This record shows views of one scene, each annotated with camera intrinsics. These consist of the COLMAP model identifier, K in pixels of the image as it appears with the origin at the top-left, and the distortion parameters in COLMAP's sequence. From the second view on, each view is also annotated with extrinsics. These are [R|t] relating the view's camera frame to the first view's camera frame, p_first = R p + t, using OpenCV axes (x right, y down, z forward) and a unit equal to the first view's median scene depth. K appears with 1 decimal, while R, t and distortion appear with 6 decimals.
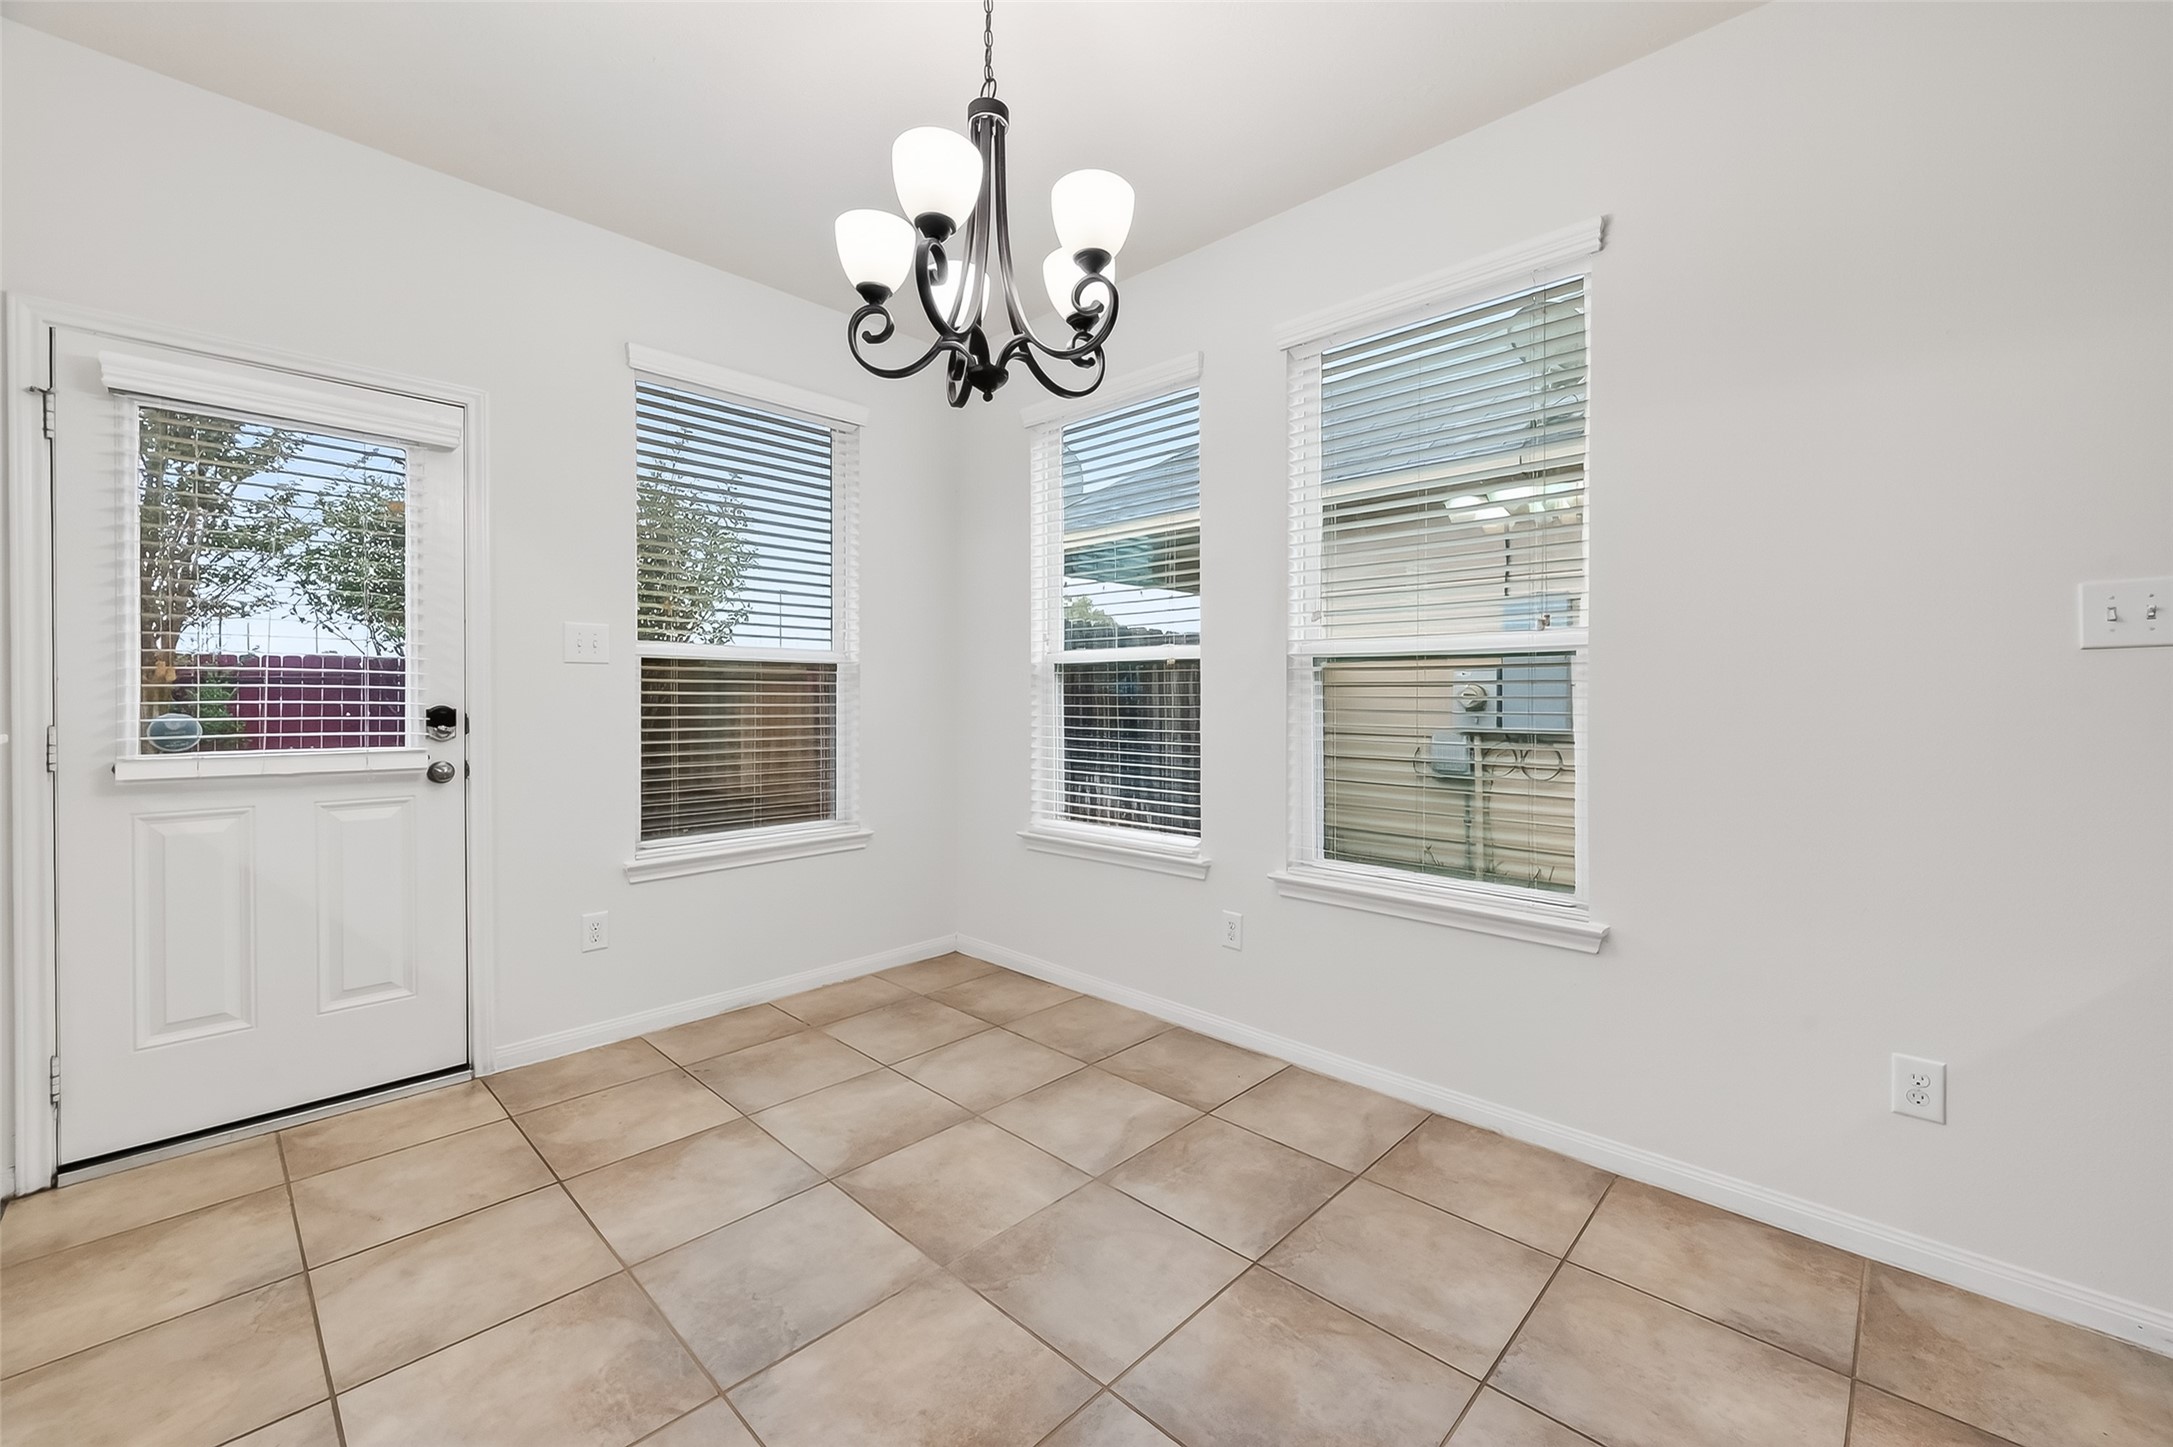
lens RADIAL K [[880.0, 0, 1109.9], [0, 880.0, 711.4], [0, 0, 1]] dist [-0.003578, 0.000764]
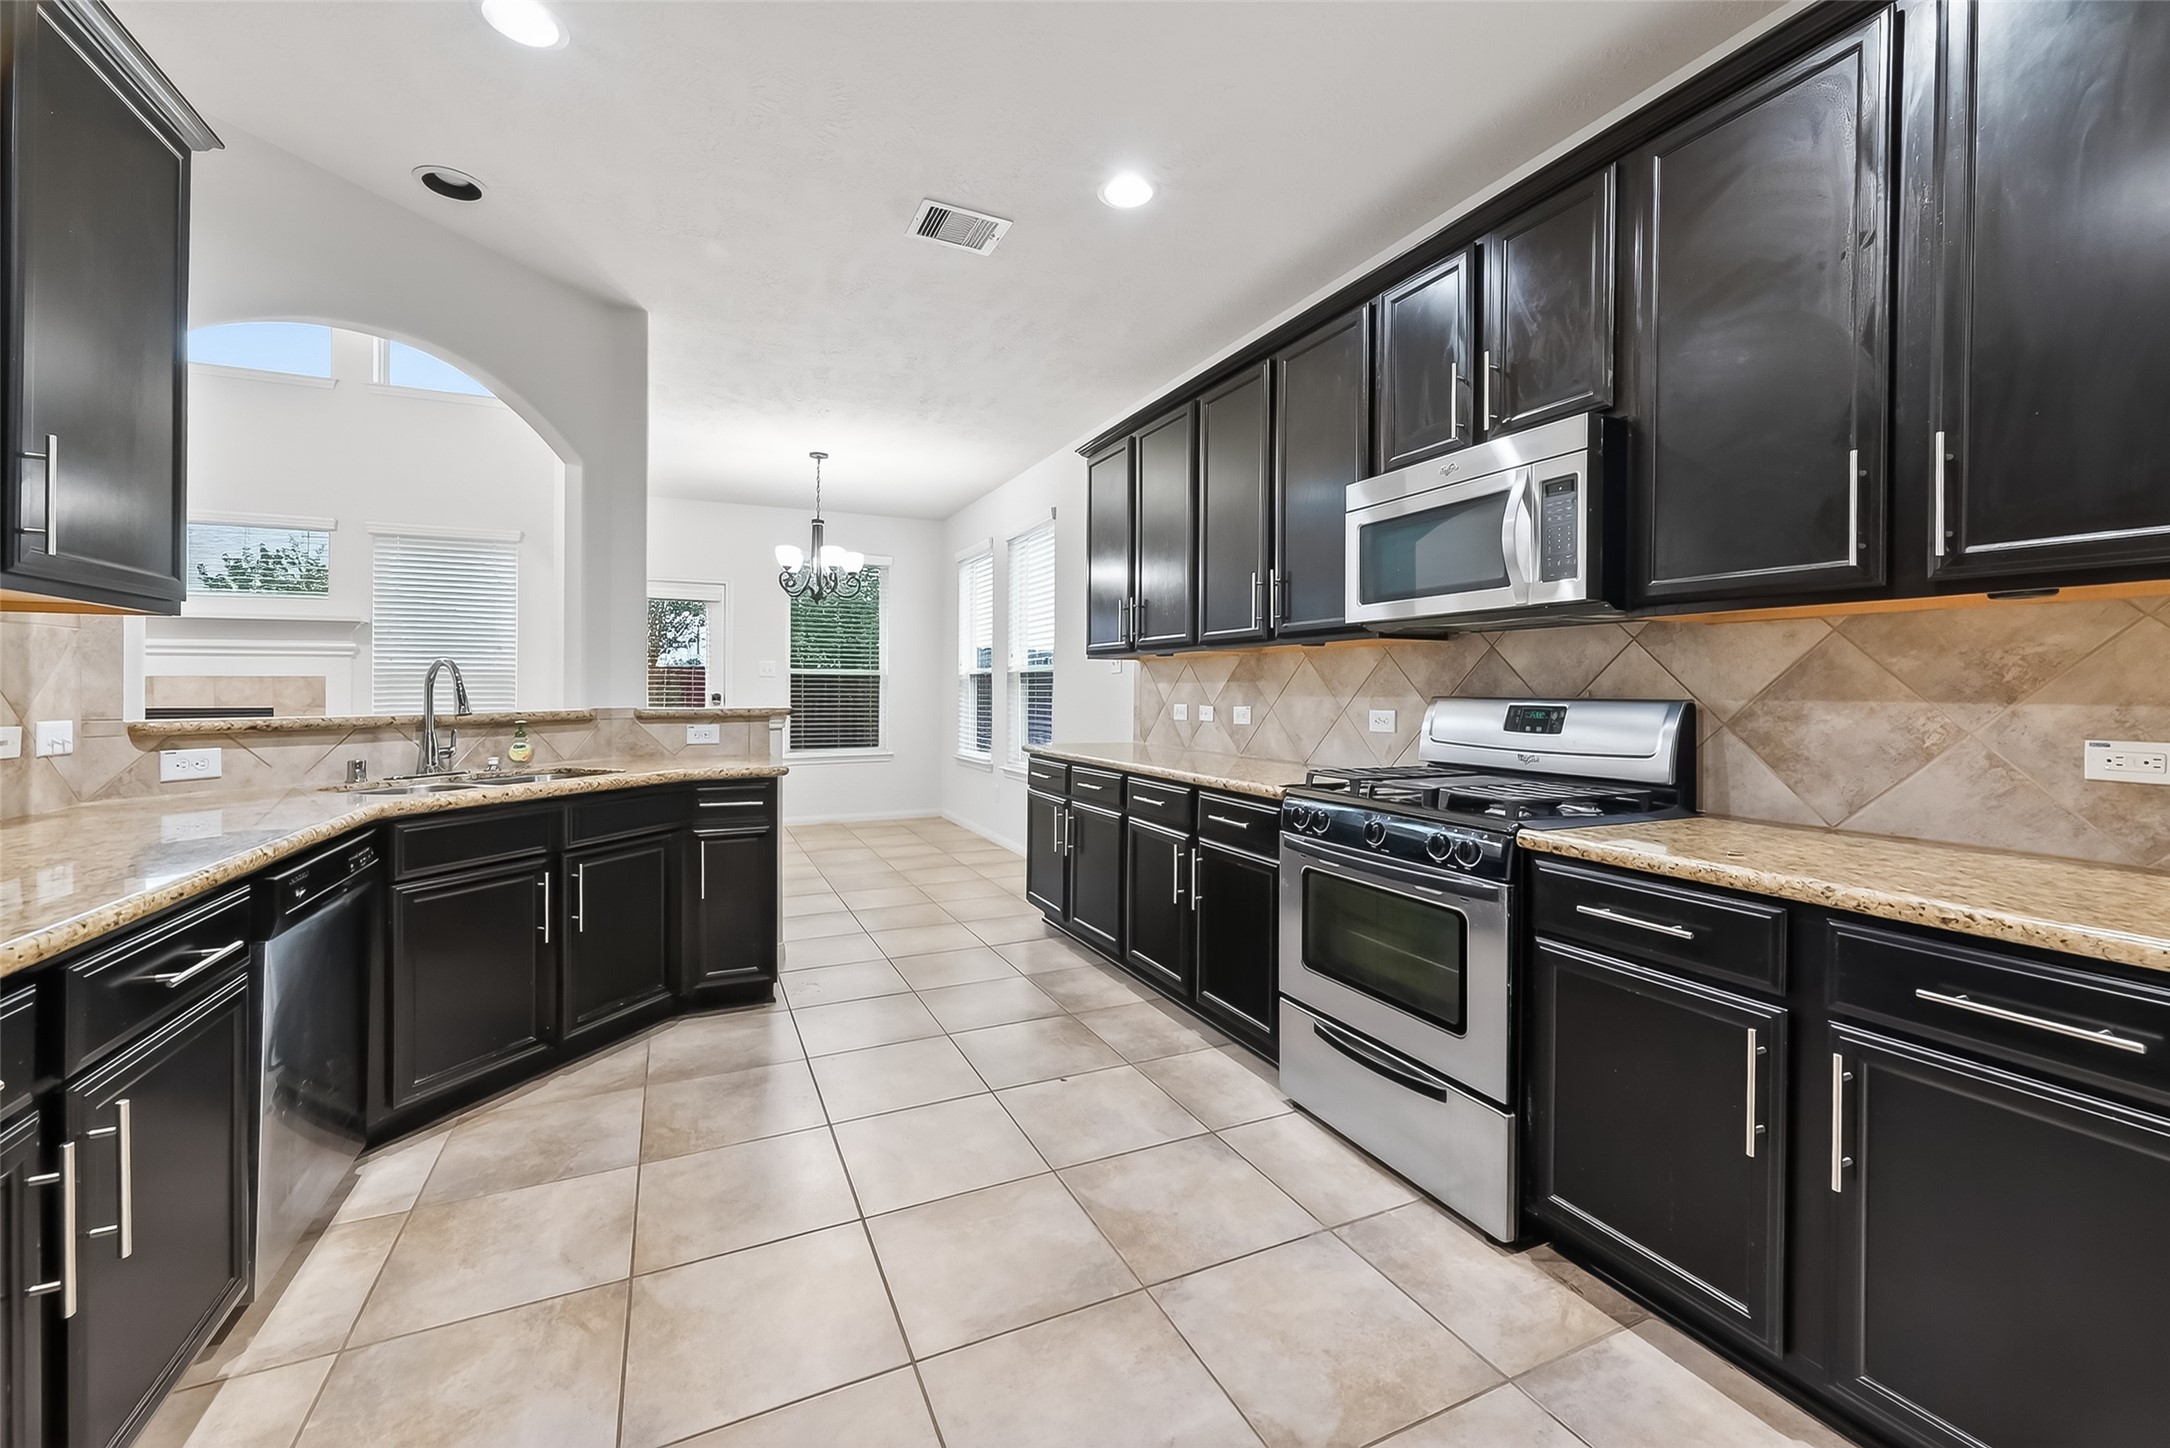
lens RADIAL K [[914.4, 0, 1132.5], [0, 914.4, 694.3], [0, 0, 1]] dist [-0.007944, 0.000629]
pose [[0.935653, 0.004575, -0.352892, 1.175064], [-0.009063, 0.999898, -0.011064, 0.012993], [0.352805, 0.013551, 0.935599, -0.981048]]
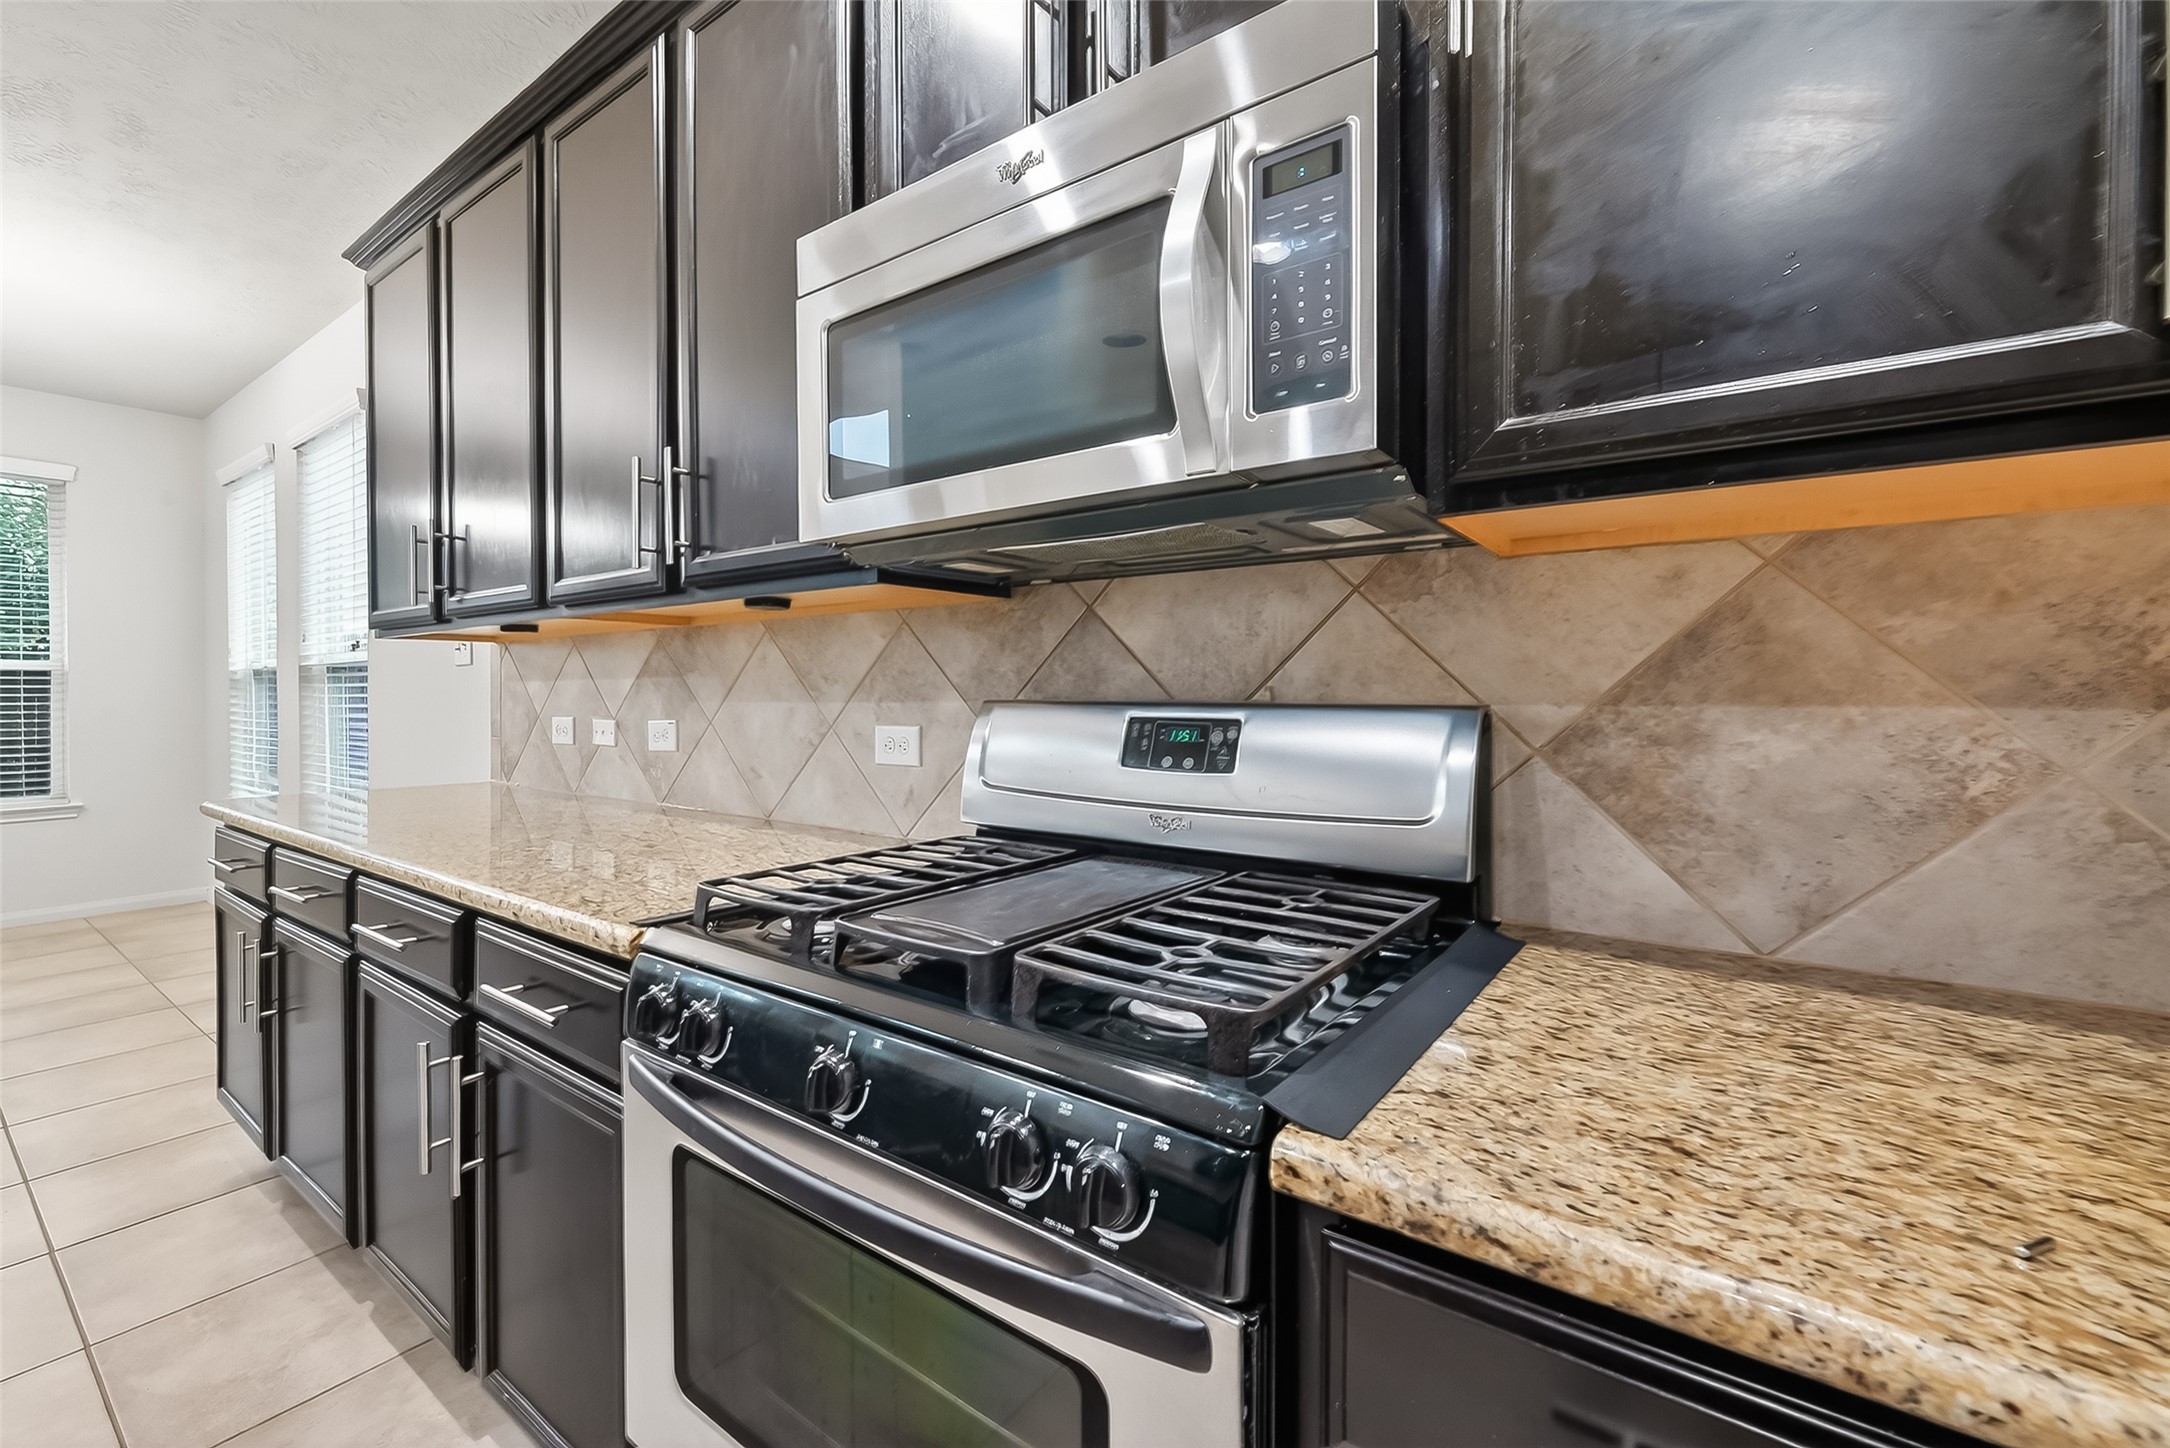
lens RADIAL K [[878.8, 0, 1151.6], [0, 878.8, 711.4], [0, 0, 1]] dist [-0.003578, 0.000764]
pose [[0.988237, -0.004327, 0.152869, 1.149797], [0.003870, 0.999987, 0.003292, 0.006698], [-0.152881, -0.002661, 0.988241, -0.498351]]
